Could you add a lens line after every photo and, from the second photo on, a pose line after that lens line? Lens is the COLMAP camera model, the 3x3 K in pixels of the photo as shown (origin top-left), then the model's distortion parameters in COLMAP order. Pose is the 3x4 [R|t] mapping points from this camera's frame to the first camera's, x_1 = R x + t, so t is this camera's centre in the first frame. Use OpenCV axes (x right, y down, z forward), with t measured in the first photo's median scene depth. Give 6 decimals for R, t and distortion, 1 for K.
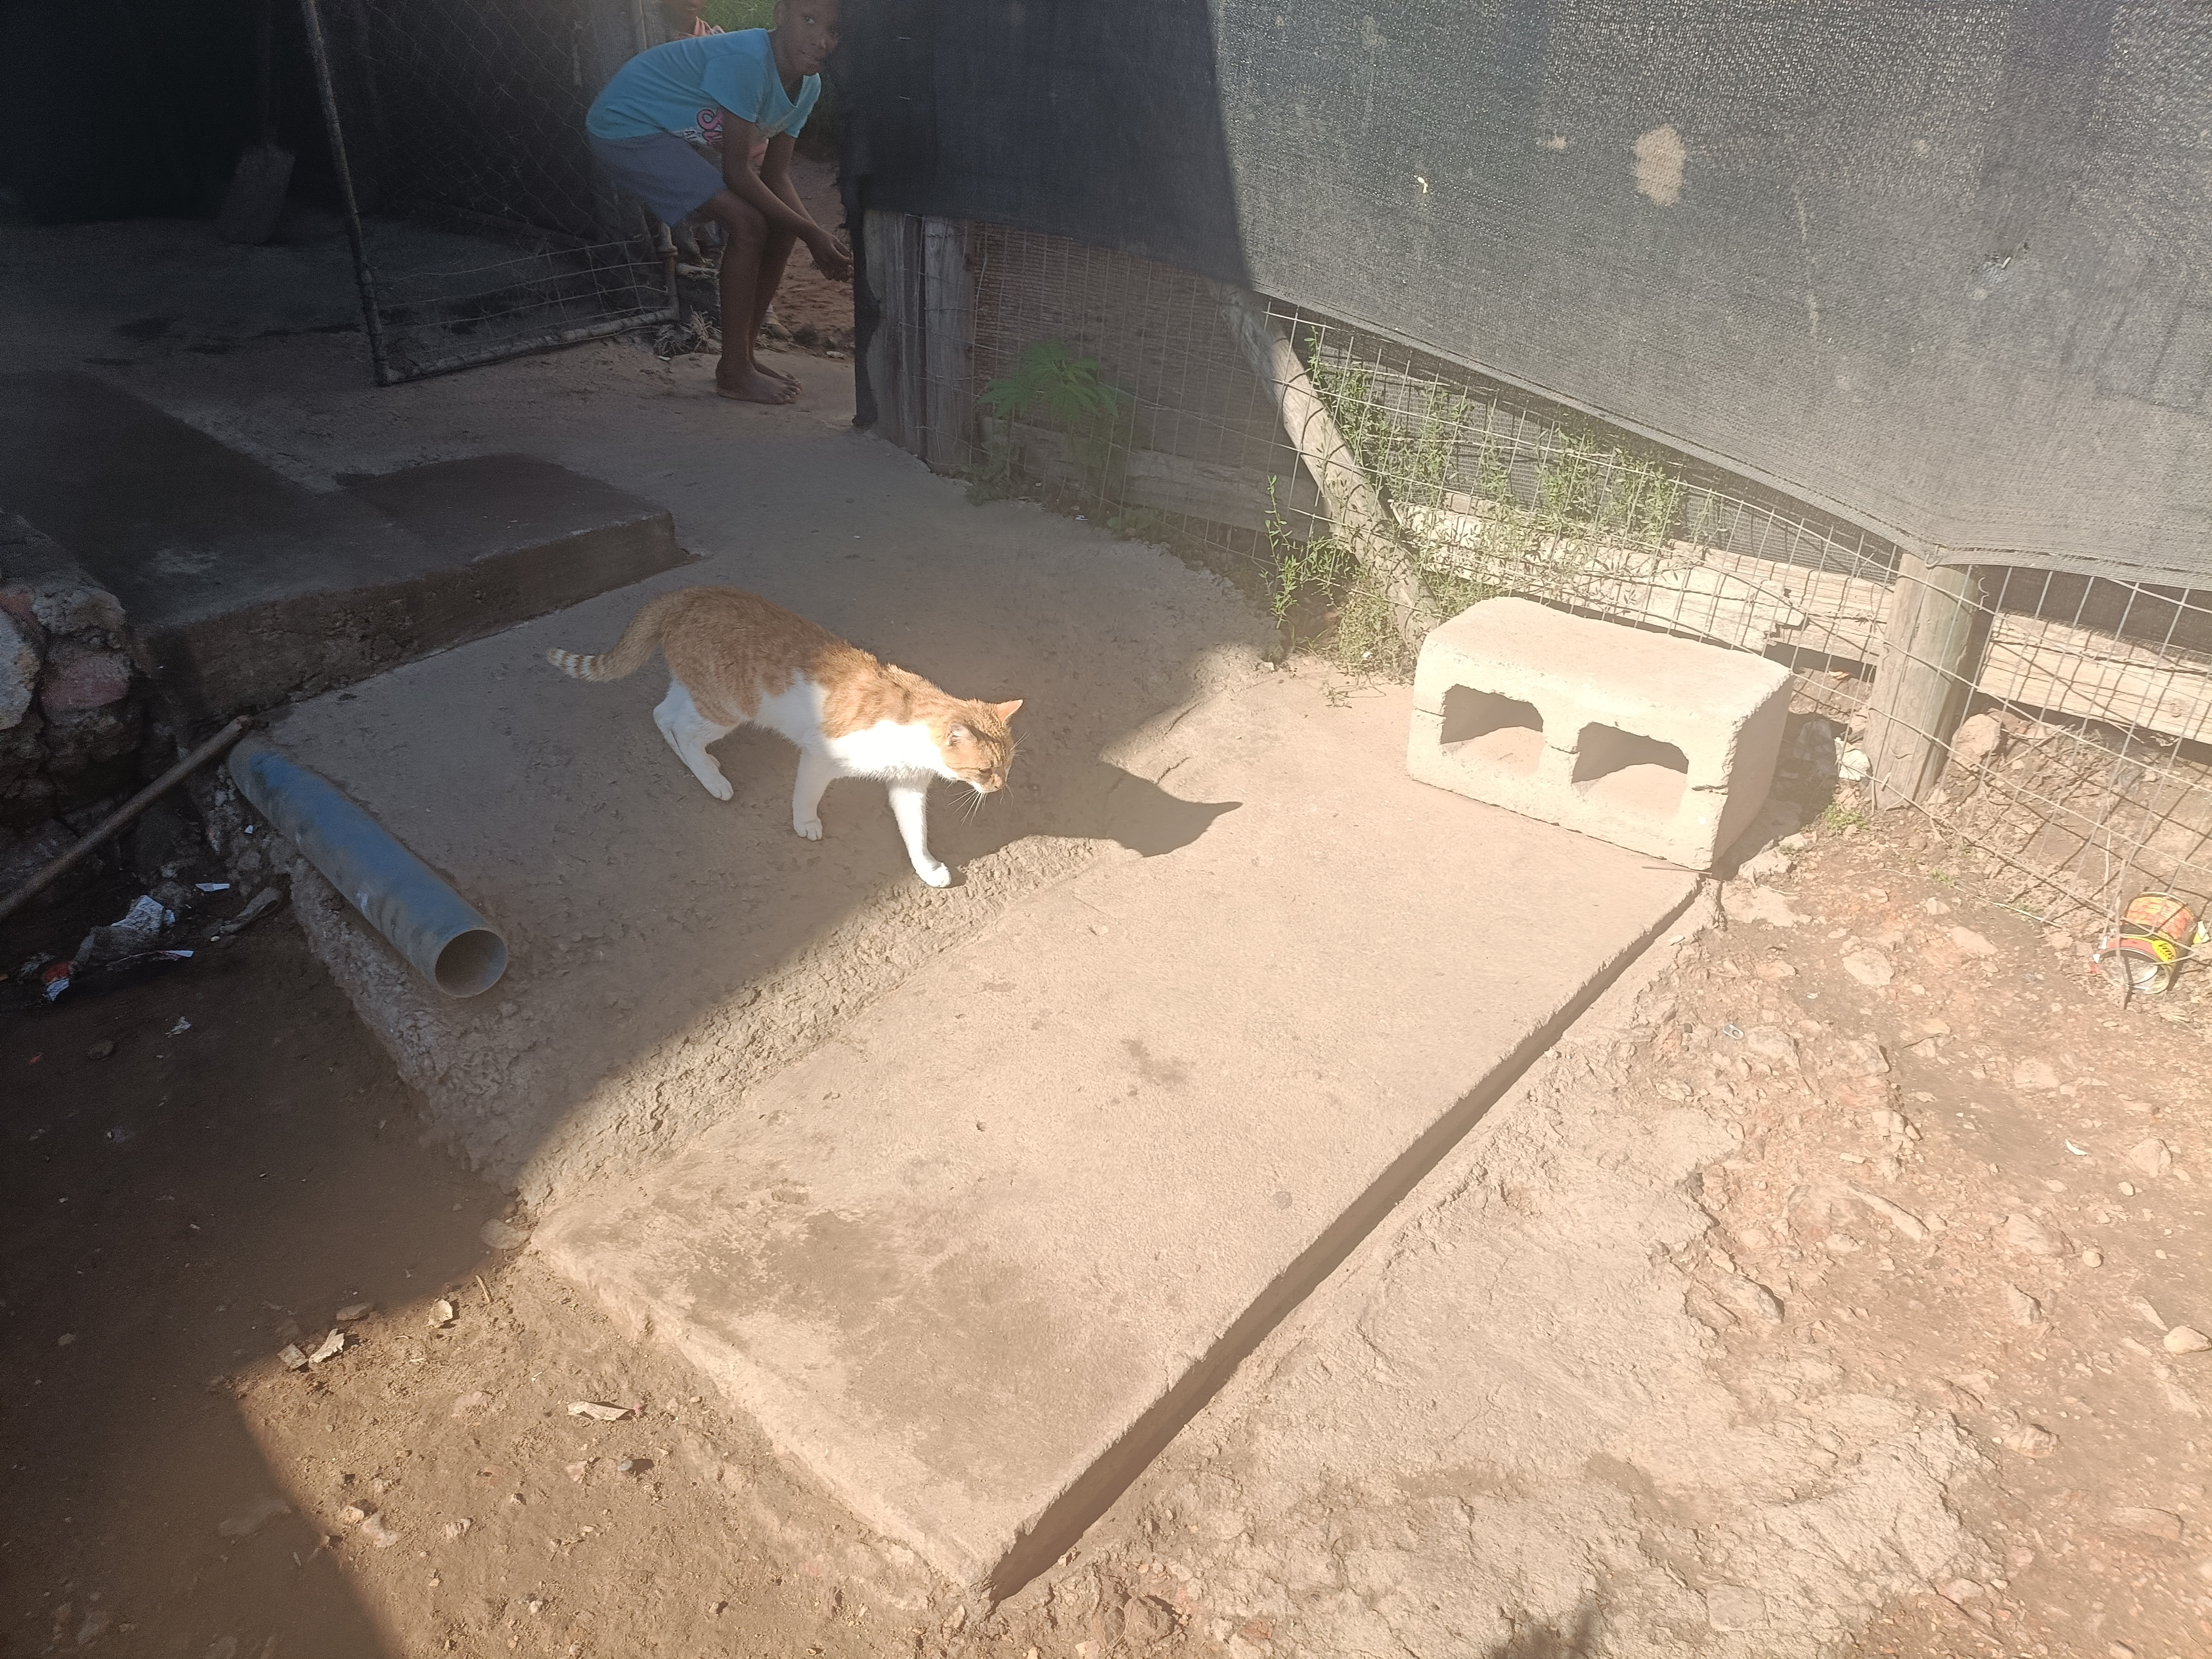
lens RADIAL K [[1649.4, 0, 1088.8], [0, 1649.4, 841.4], [0, 0, 1]] dist [0.046295, -0.032457]
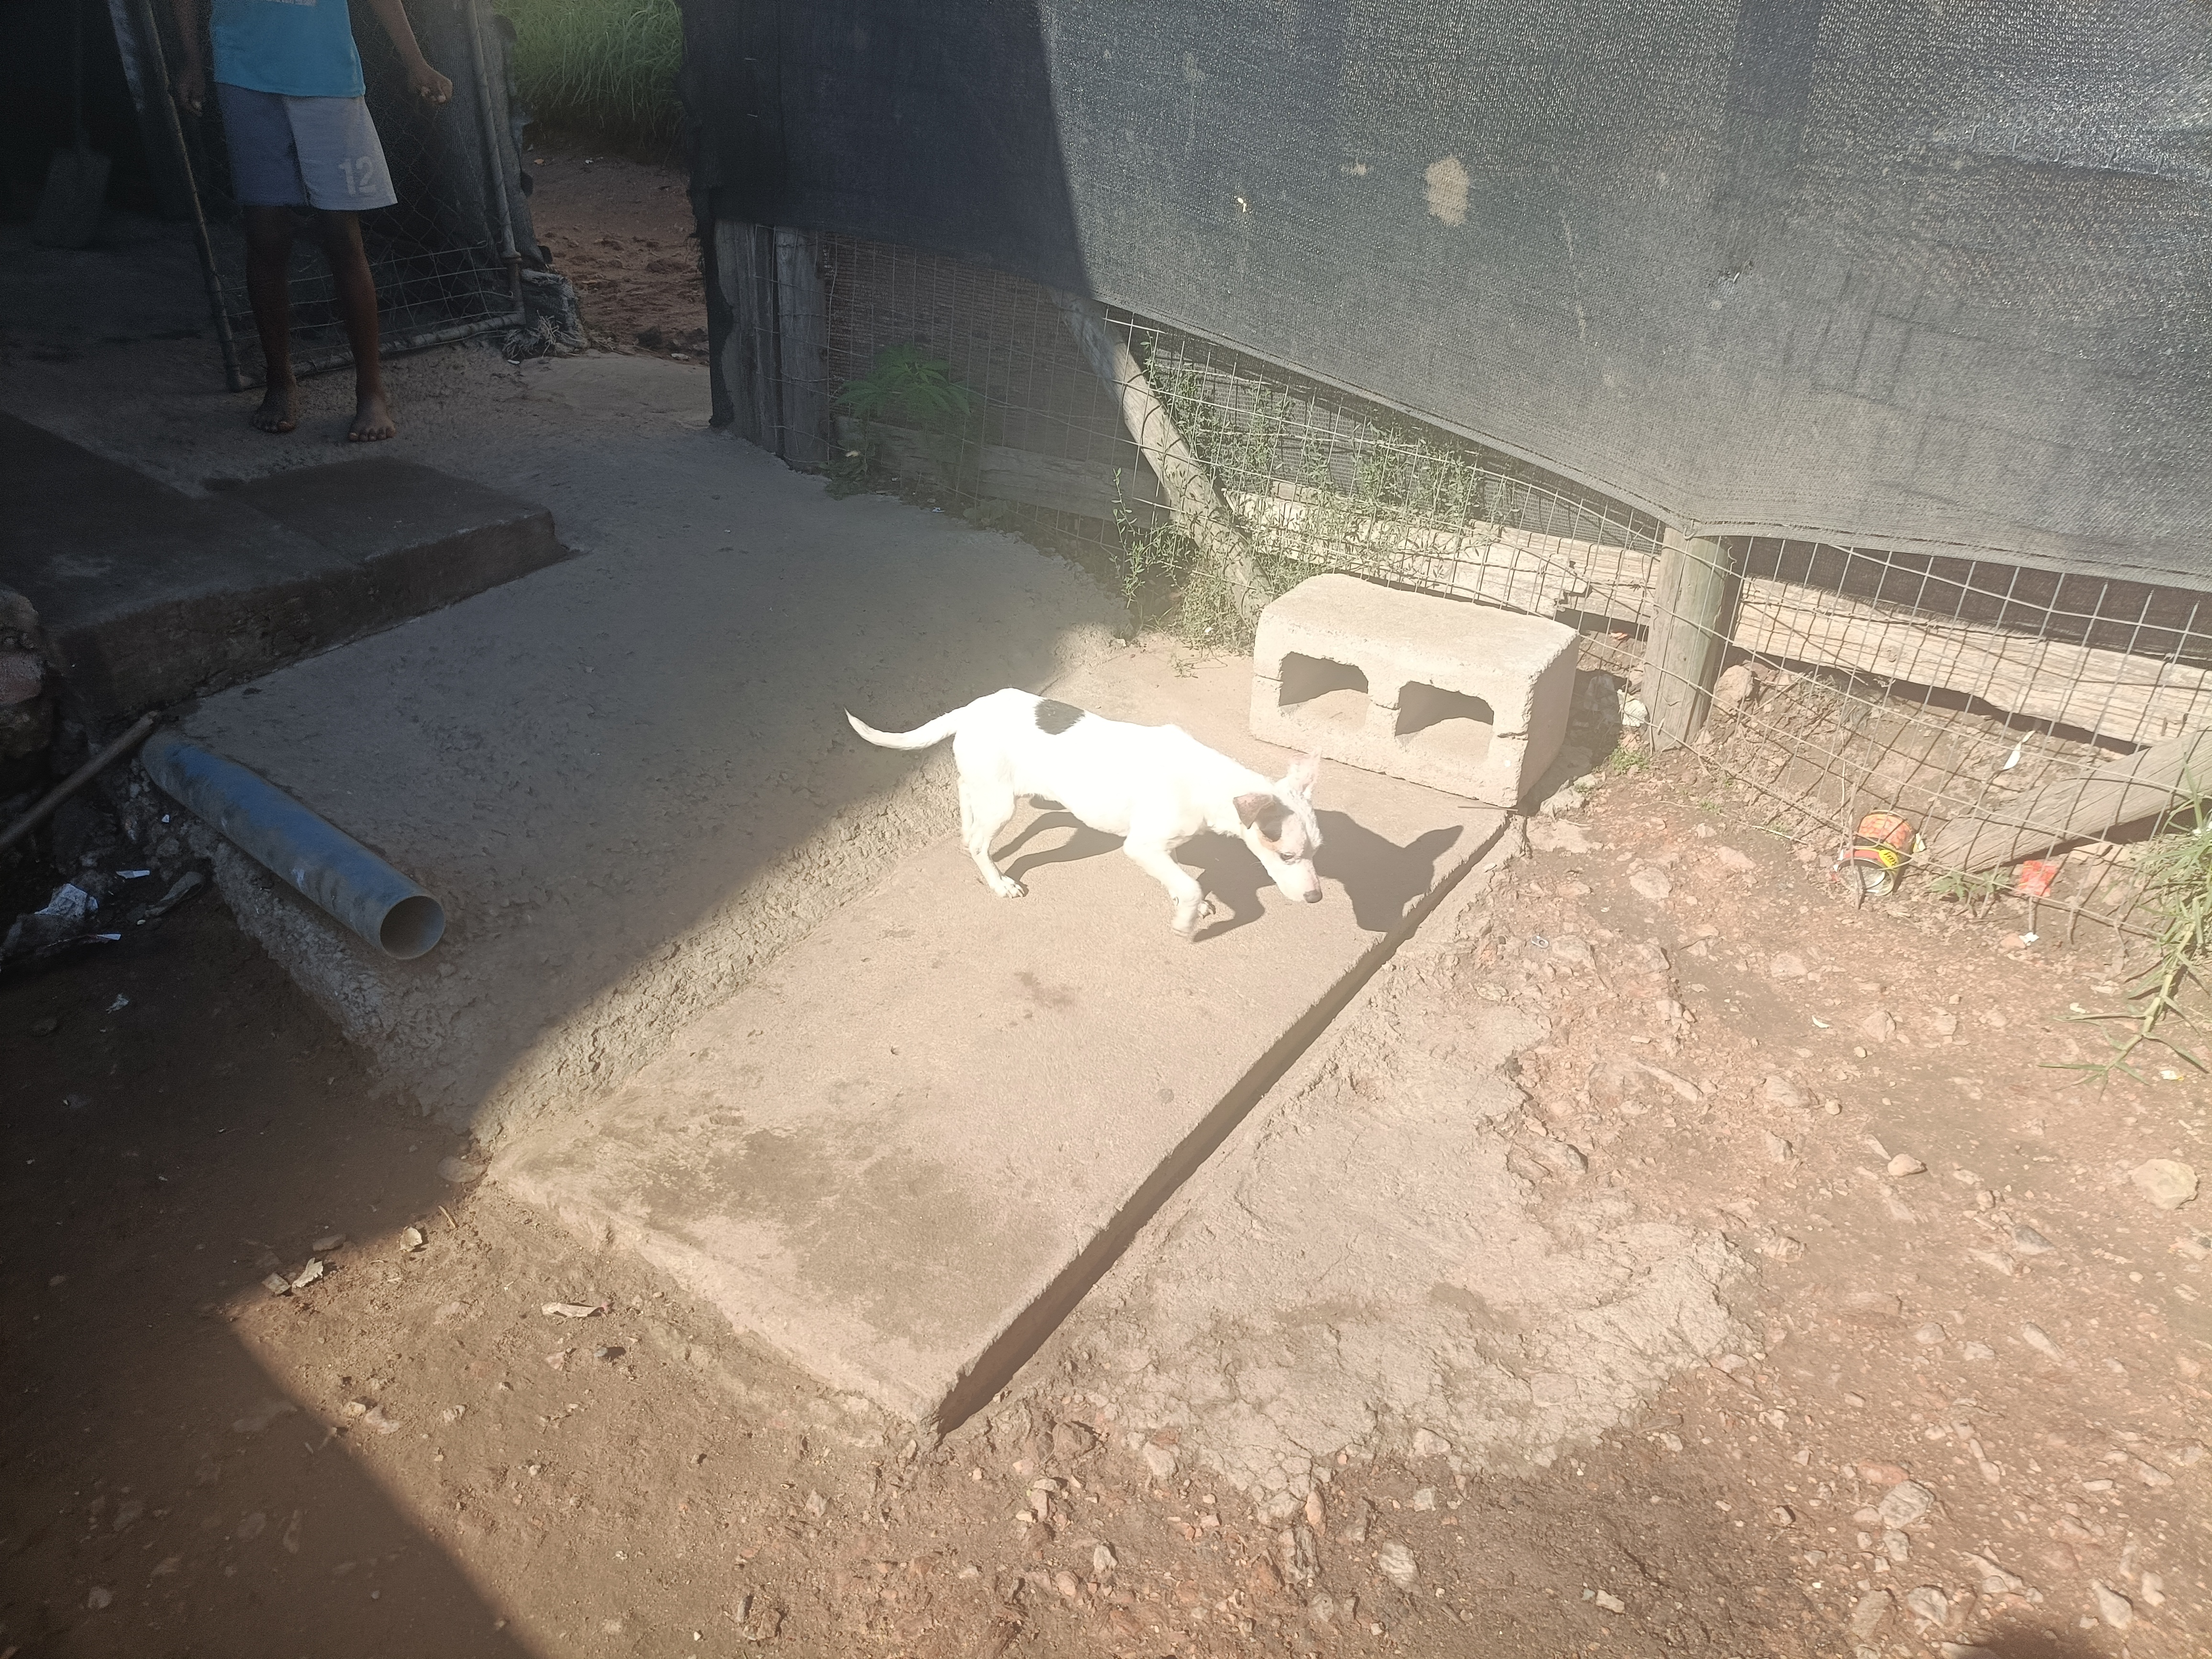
lens RADIAL K [[1649.4, 0, 1107.4], [0, 1649.4, 818.8], [0, 0, 1]] dist [0.046295, -0.032457]
pose [[0.993189, -0.038356, 0.110023, -0.035179], [0.039521, 0.999183, -0.008430, 0.027457], [-0.109610, 0.012721, 0.993893, -0.115303]]
